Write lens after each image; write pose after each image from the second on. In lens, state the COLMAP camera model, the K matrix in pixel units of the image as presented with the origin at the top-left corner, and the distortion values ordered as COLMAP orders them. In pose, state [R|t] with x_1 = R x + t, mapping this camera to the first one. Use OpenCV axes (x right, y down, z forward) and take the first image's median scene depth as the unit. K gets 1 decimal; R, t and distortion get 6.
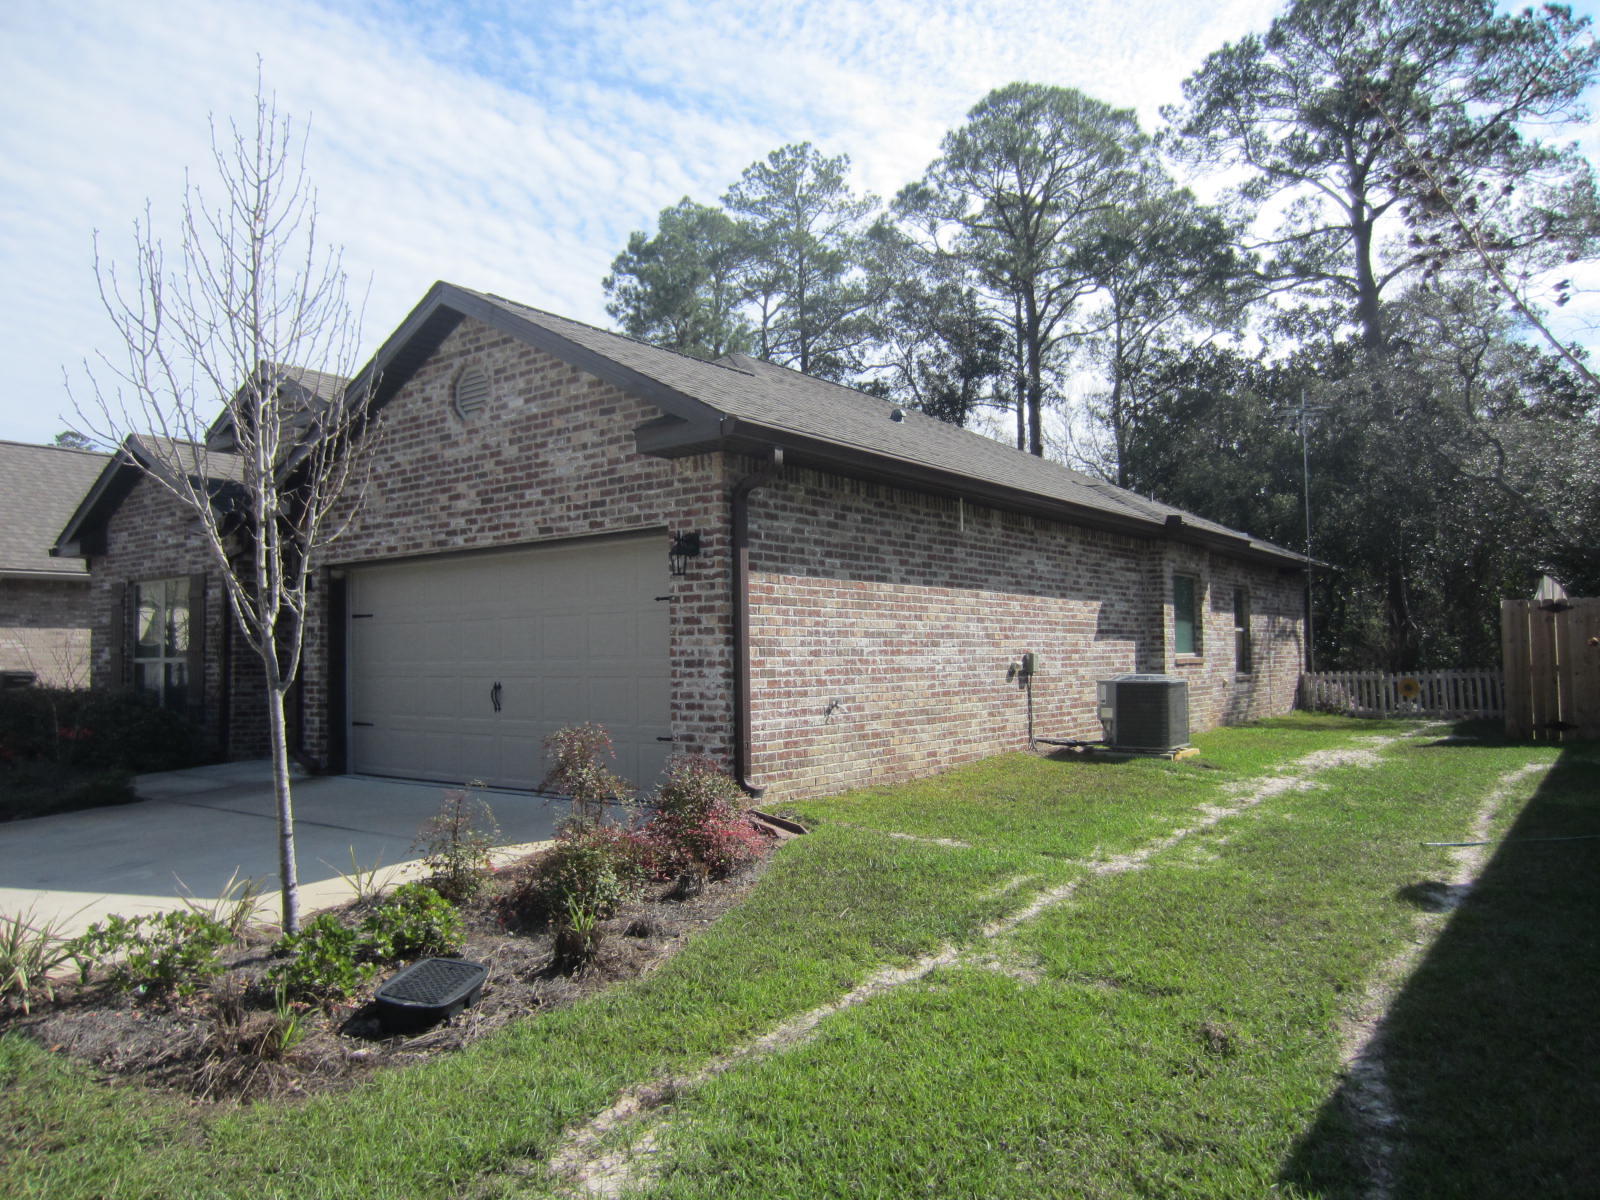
lens RADIAL K [[1102.5, 0, 797.5], [0, 1102.5, 603.0], [0, 0, 1]] dist [-0.034603, -0.003592]
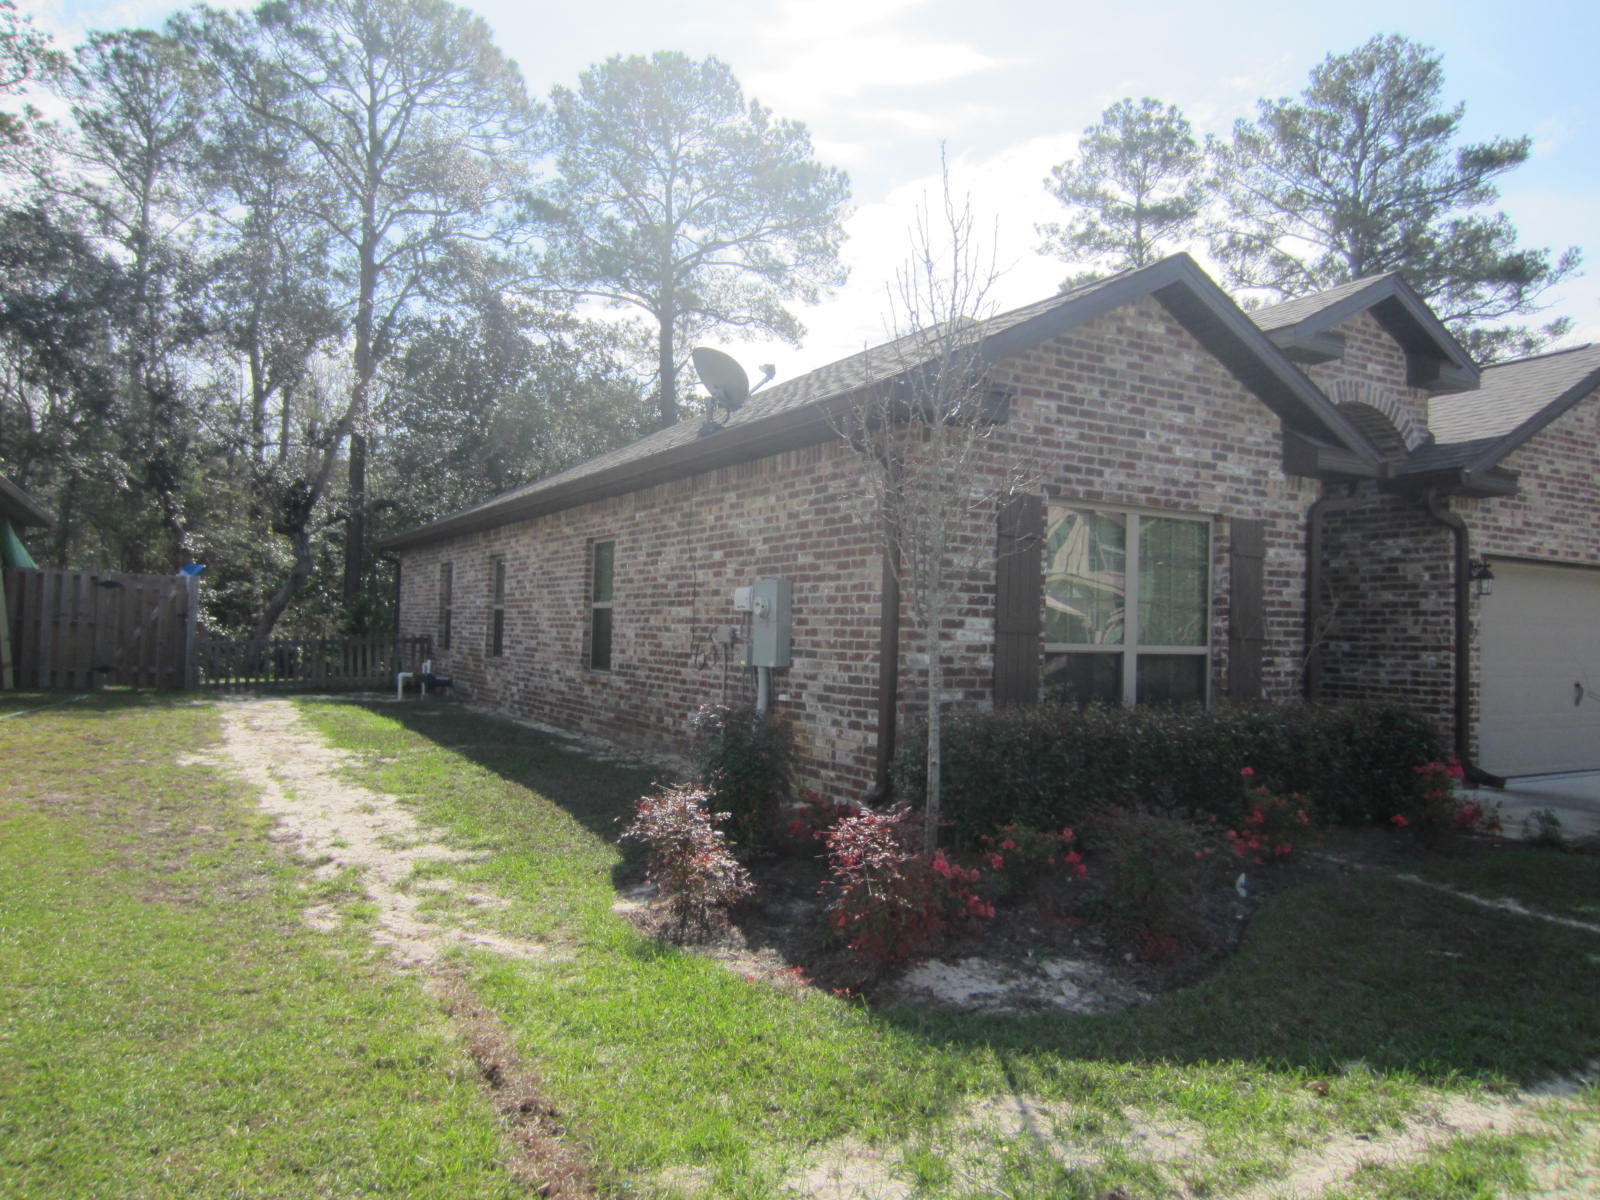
lens RADIAL K [[1126.5, 0, 797.8], [0, 1126.5, 602.0], [0, 0, 1]] dist [-0.037075, 0.015623]
pose [[0.391890, 0.046360, 0.918843, -1.838218], [-0.070429, 0.997311, -0.020281, 0.077919], [-0.917312, -0.056765, 0.394102, 1.424072]]
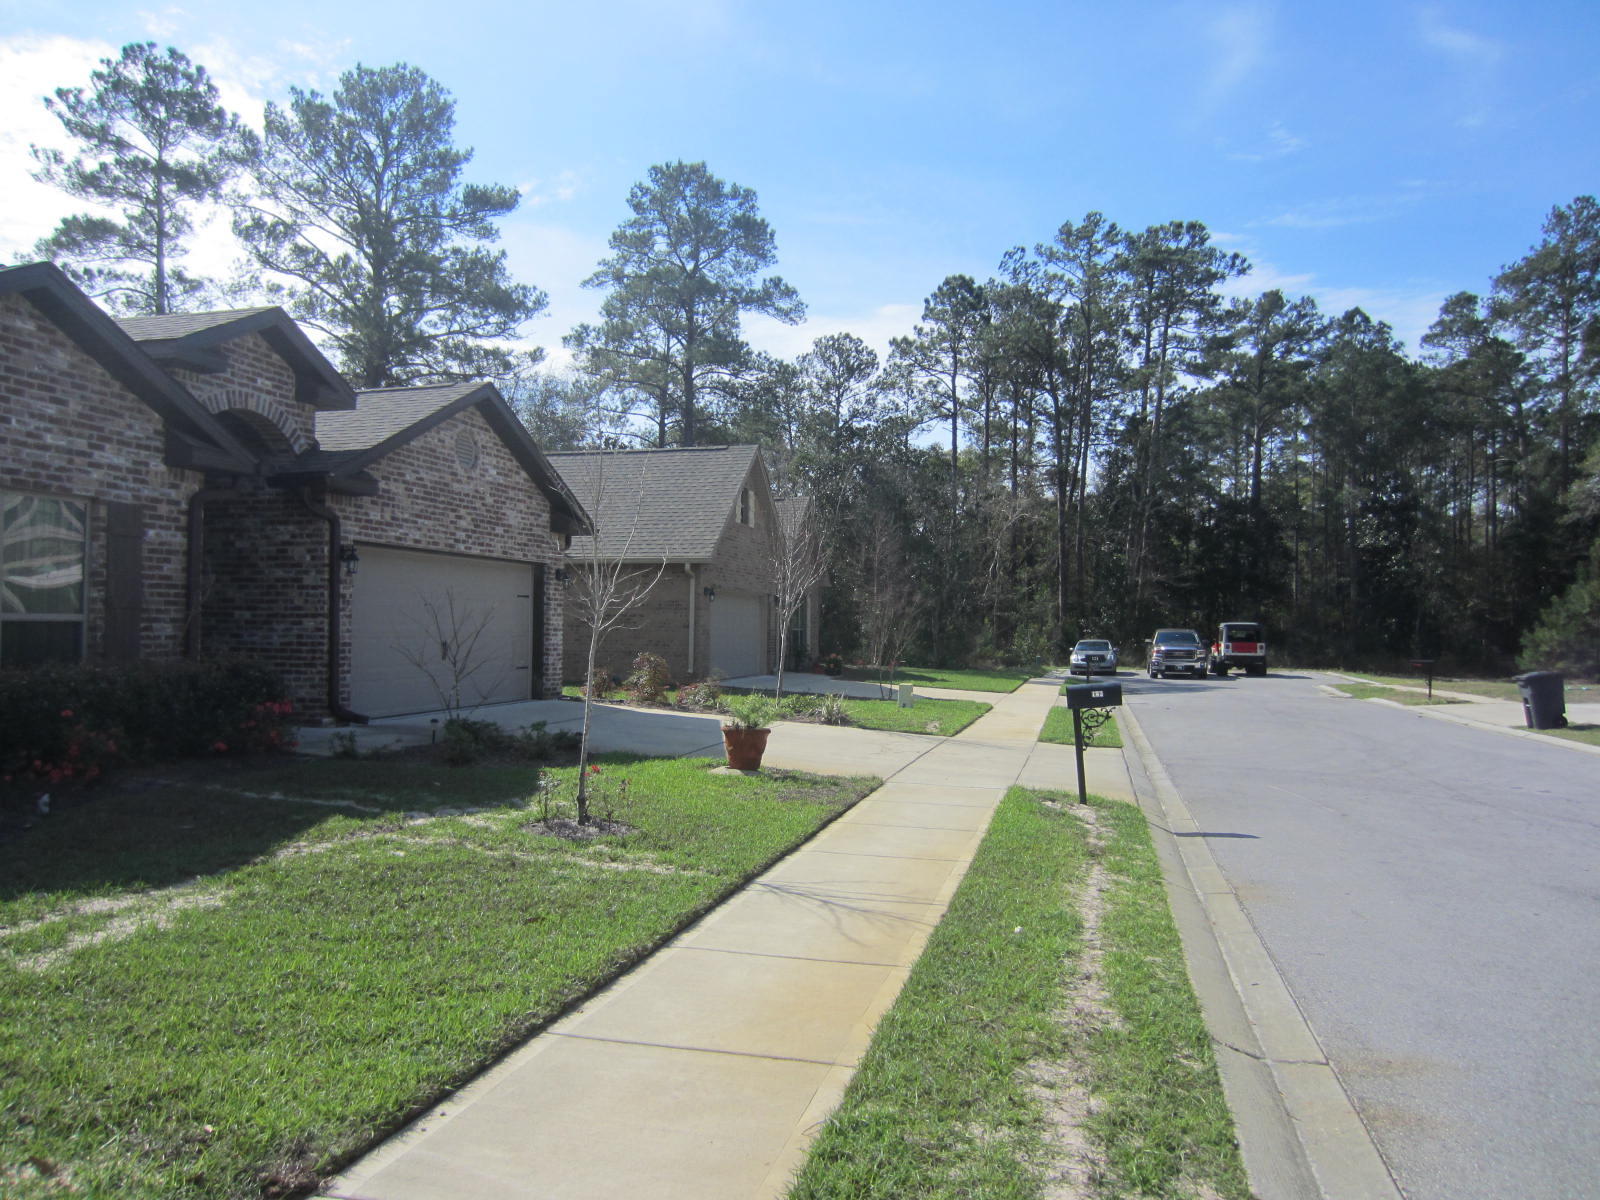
lens RADIAL K [[1126.5, 0, 797.8], [0, 1126.5, 602.0], [0, 0, 1]] dist [-0.037075, 0.015623]
pose [[-0.380229, 0.029077, 0.924435, -2.071183], [-0.047678, 0.997561, -0.050987, 0.081926], [-0.923663, -0.063462, -0.377915, 1.248323]]
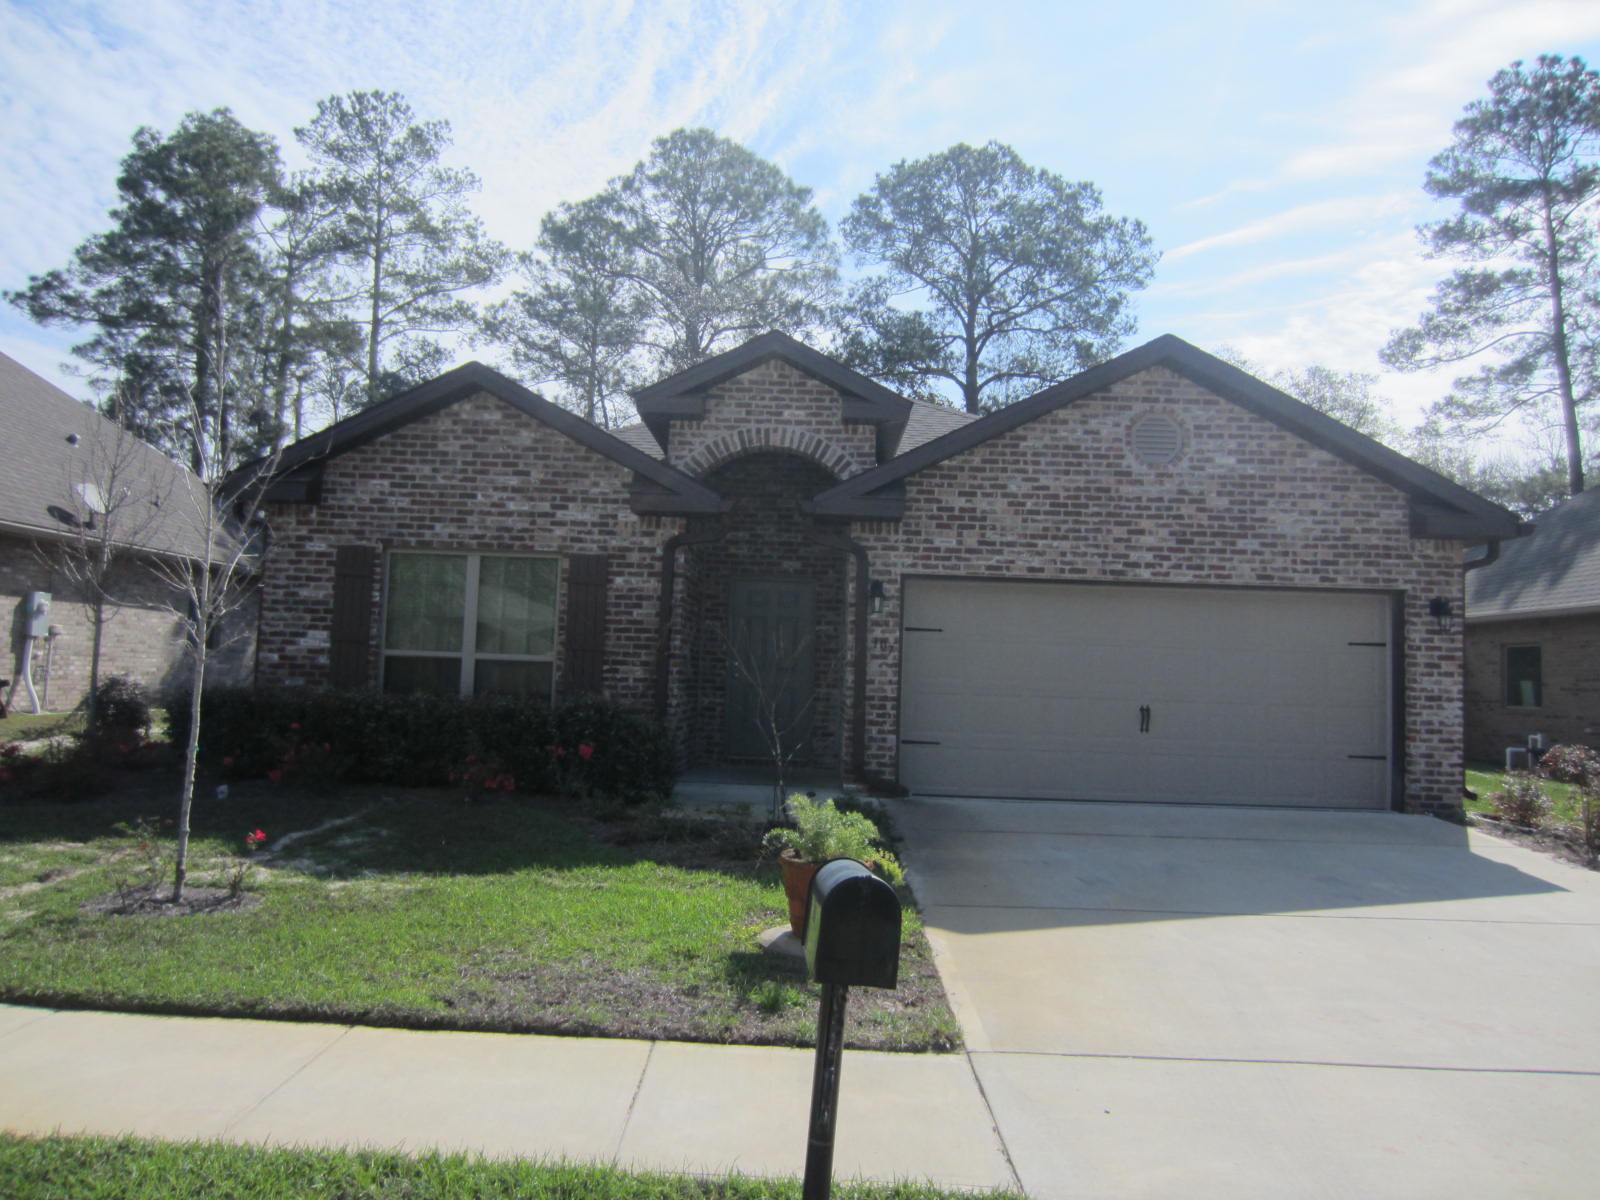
lens RADIAL K [[1126.5, 0, 797.8], [0, 1126.5, 602.0], [0, 0, 1]] dist [-0.037075, 0.015623]
pose [[0.807243, 0.081575, 0.584554, -1.323813], [-0.072506, 0.996607, -0.038950, 0.041958], [-0.585748, -0.010941, 0.810419, 0.333103]]
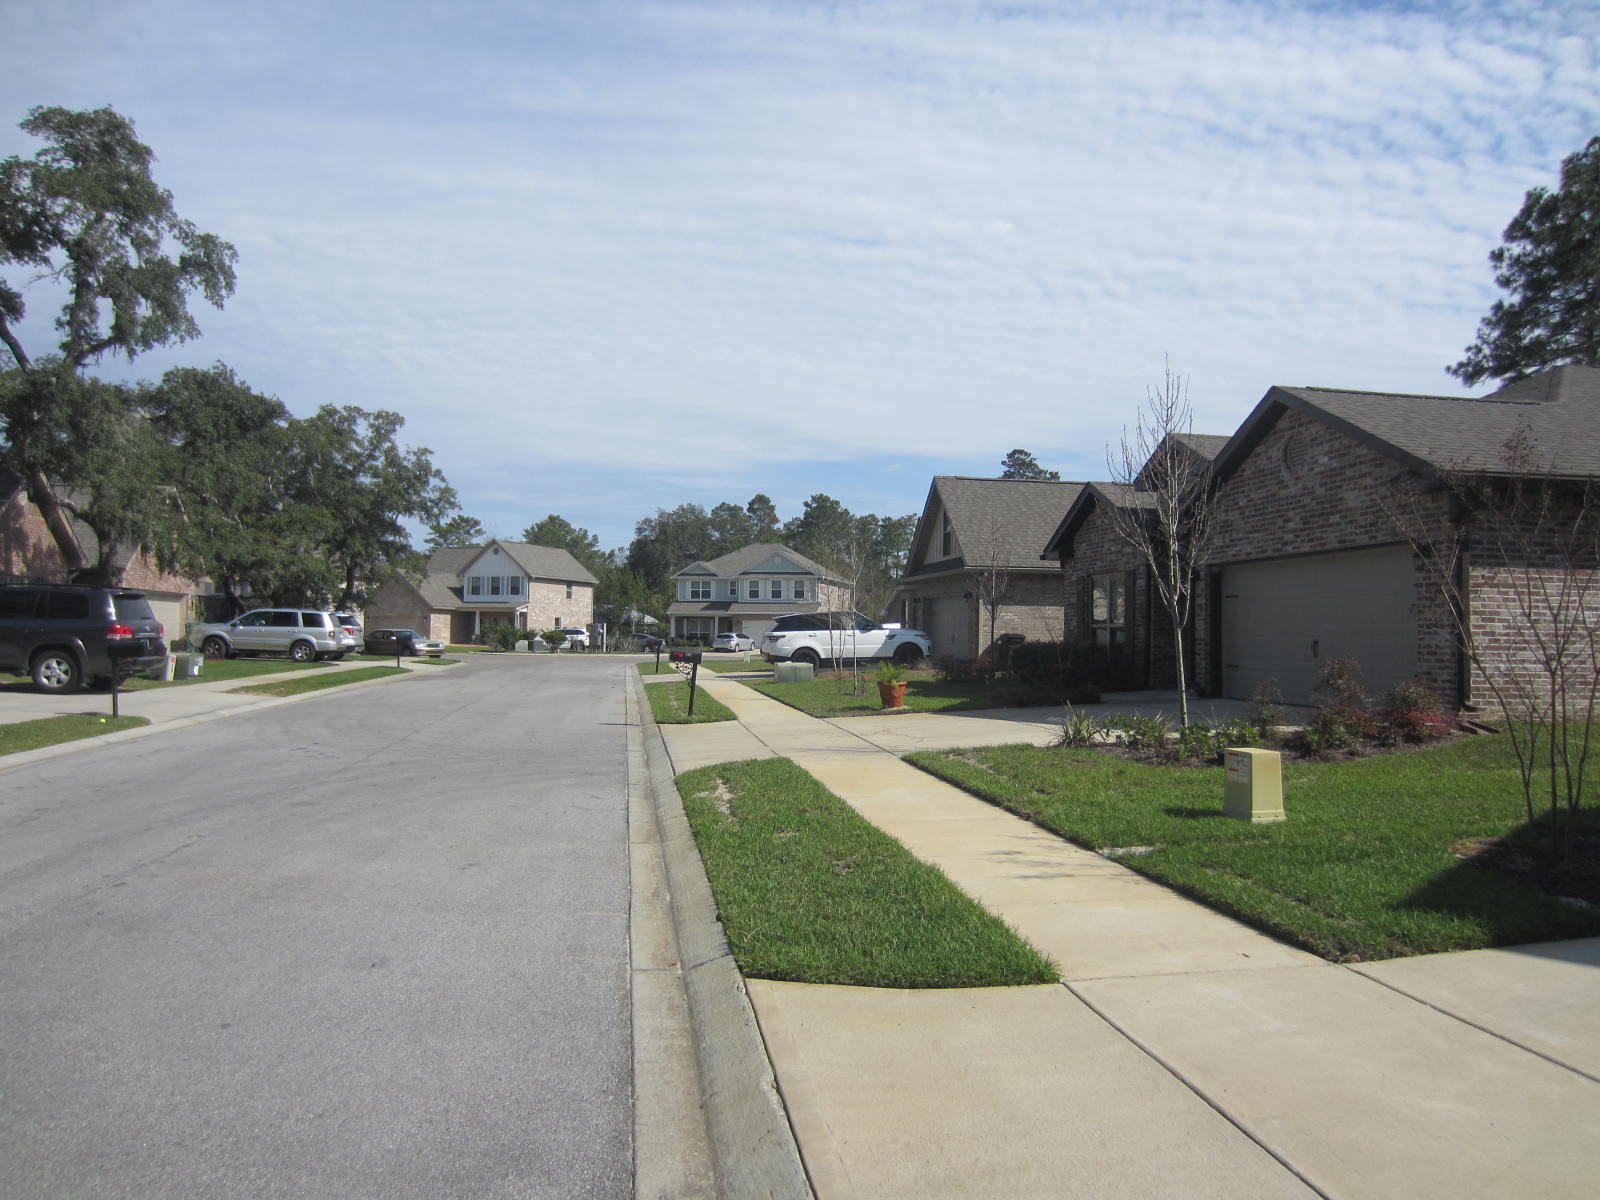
lens RADIAL K [[1102.5, 0, 797.5], [0, 1102.5, 603.0], [0, 0, 1]] dist [-0.034603, -0.003592]
pose [[0.711148, 0.000493, -0.703042, 0.316700], [0.011787, 0.999851, 0.012624, -0.007228], [0.702944, -0.017264, 0.711036, -0.660638]]
